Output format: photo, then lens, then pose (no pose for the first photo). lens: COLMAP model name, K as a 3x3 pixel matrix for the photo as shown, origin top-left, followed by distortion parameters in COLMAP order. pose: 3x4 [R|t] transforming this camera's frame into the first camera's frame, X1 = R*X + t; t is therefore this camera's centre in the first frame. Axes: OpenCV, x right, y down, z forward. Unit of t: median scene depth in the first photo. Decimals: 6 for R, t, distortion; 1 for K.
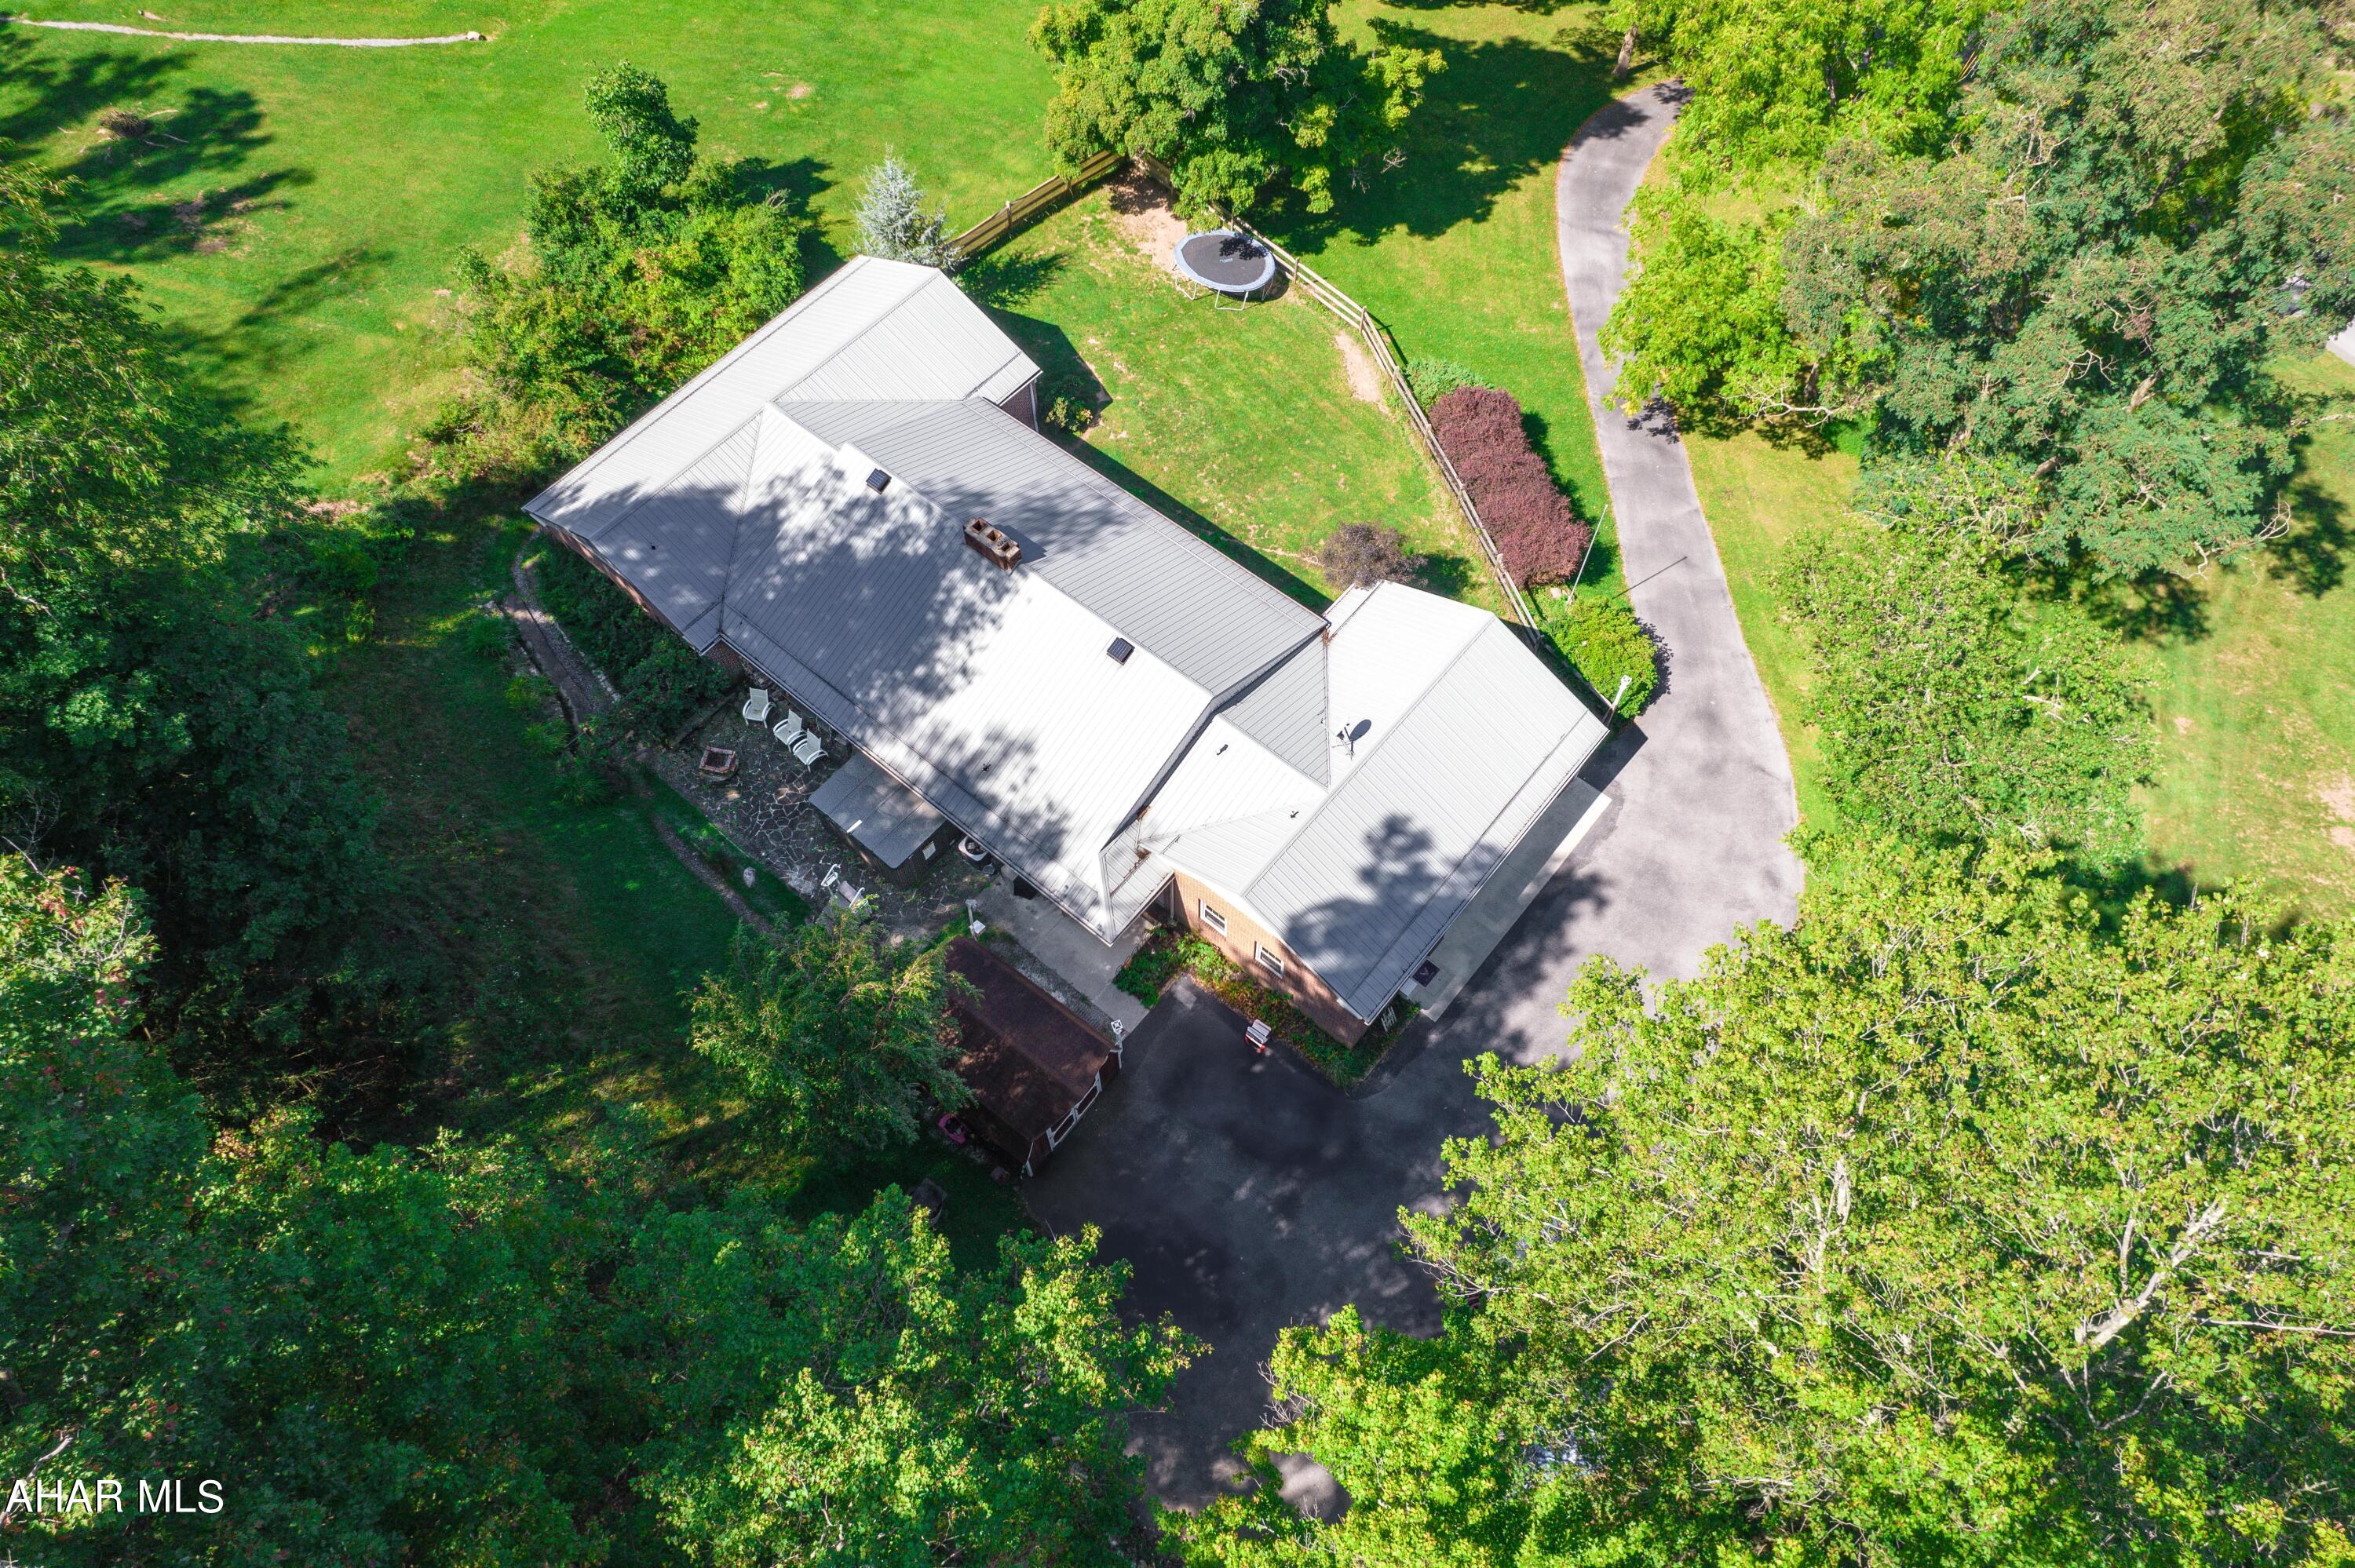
lens RADIAL K [[1434.7, 0, 1151.9], [0, 1434.7, 766.6], [0, 0, 1]] dist [-0.037662, 0.002276]
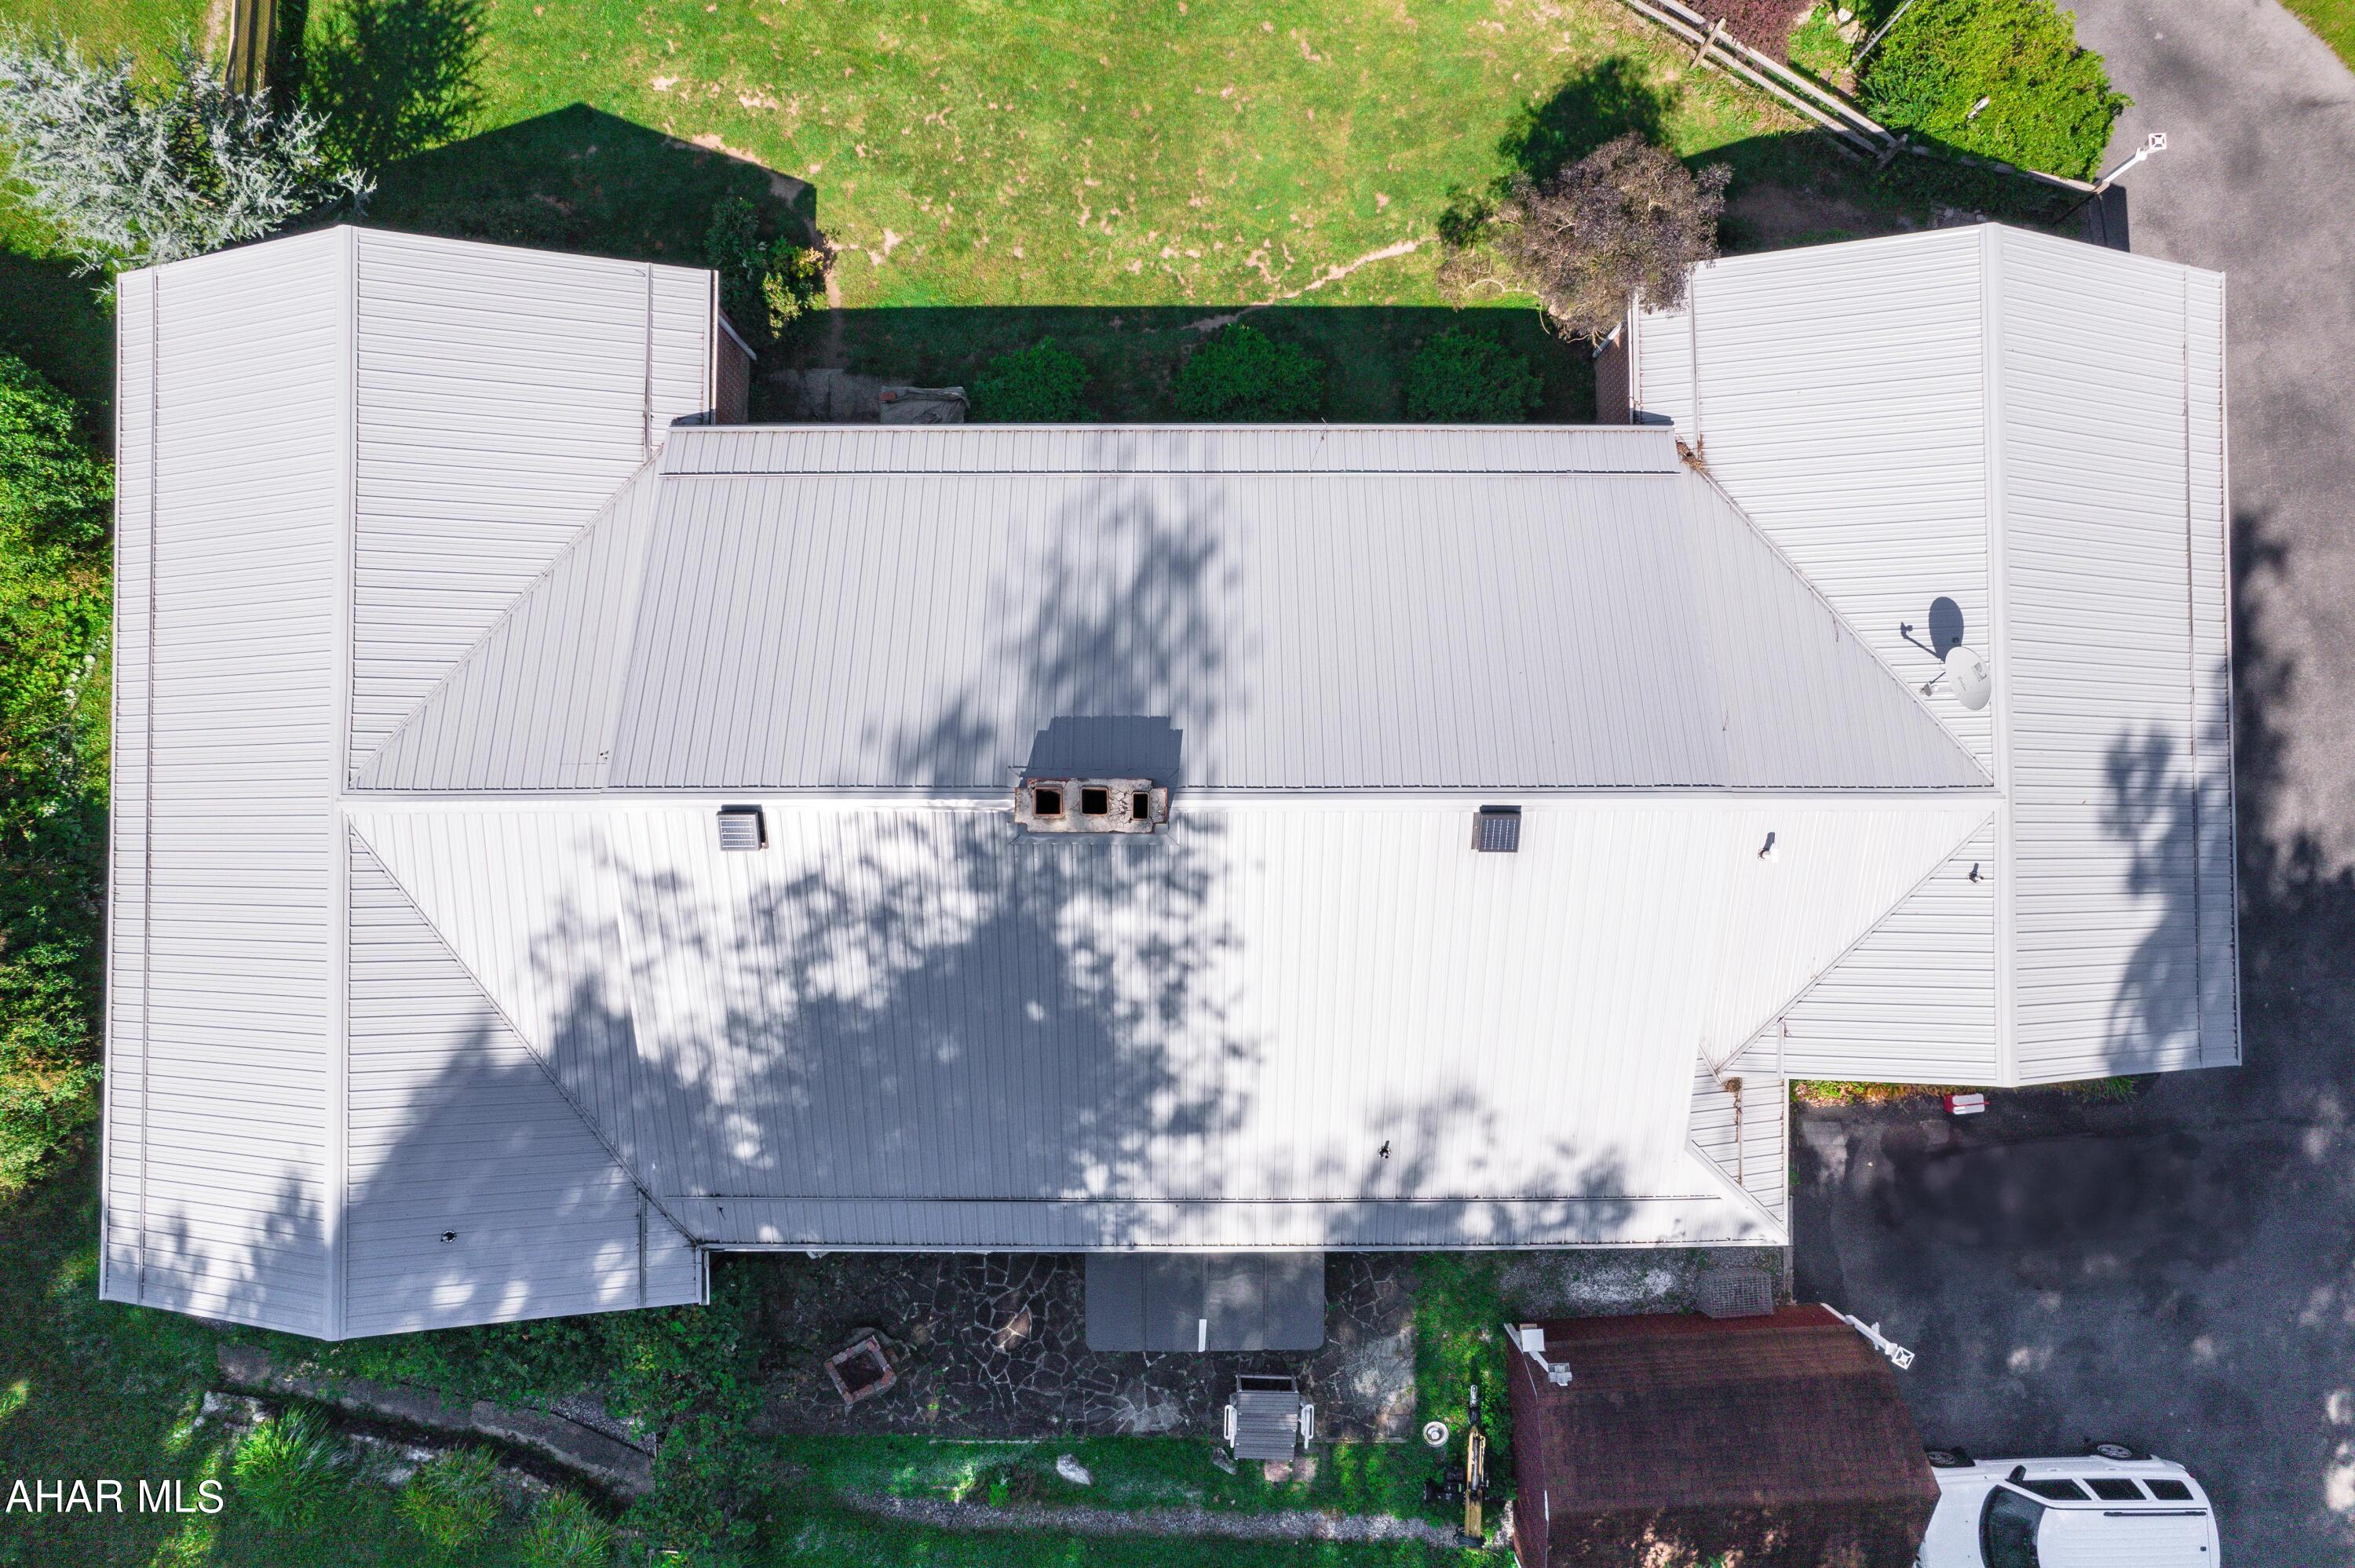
lens RADIAL K [[1538.3, 0, 1156.2], [0, 1538.3, 796.2], [0, 0, 1]] dist [-0.042016, 0.001468]
pose [[0.760248, -0.649397, 0.017524, -0.096399], [0.568602, 0.678223, 0.465517, -0.344416], [-0.314190, -0.343944, 0.884866, 0.539793]]
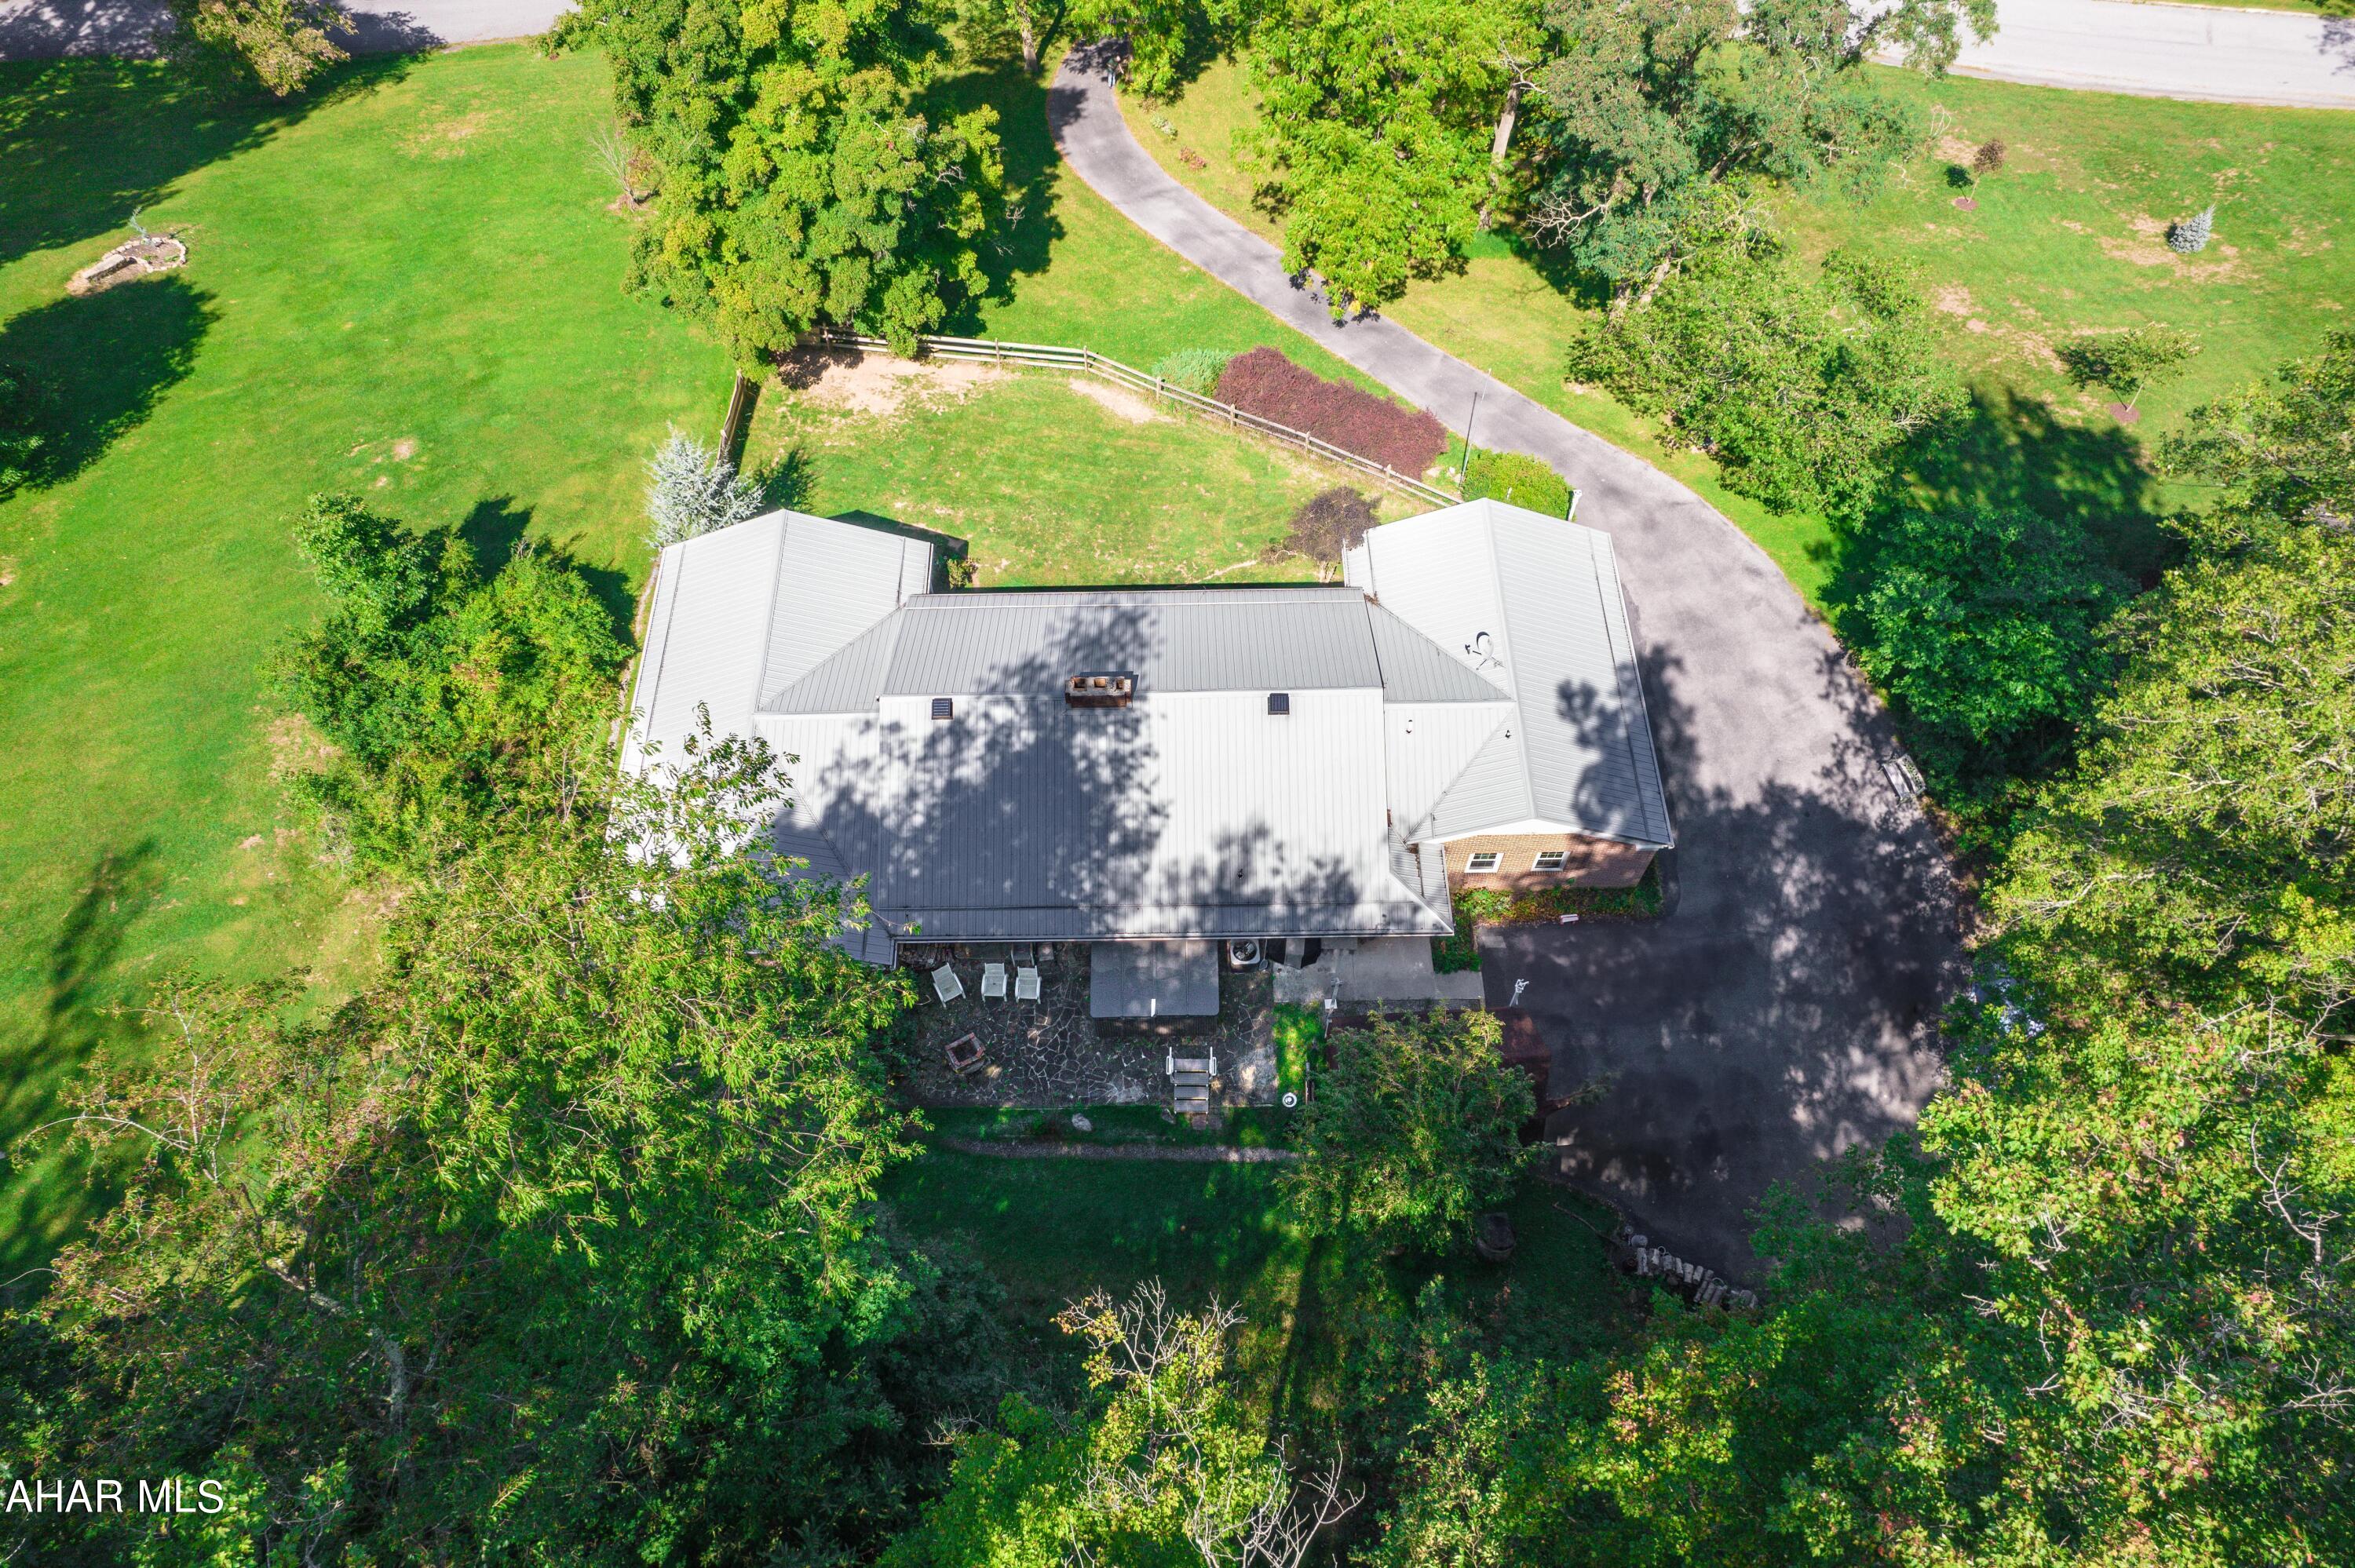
lens RADIAL K [[1468.8, 0, 1177.5], [0, 1468.8, 784.0], [0, 0, 1]] dist [-0.059430, 0.054397]
pose [[0.761604, -0.563680, 0.319726, -0.397638], [0.570659, 0.817152, 0.081309, -0.142210], [-0.307097, 0.120529, 0.944015, 0.031891]]
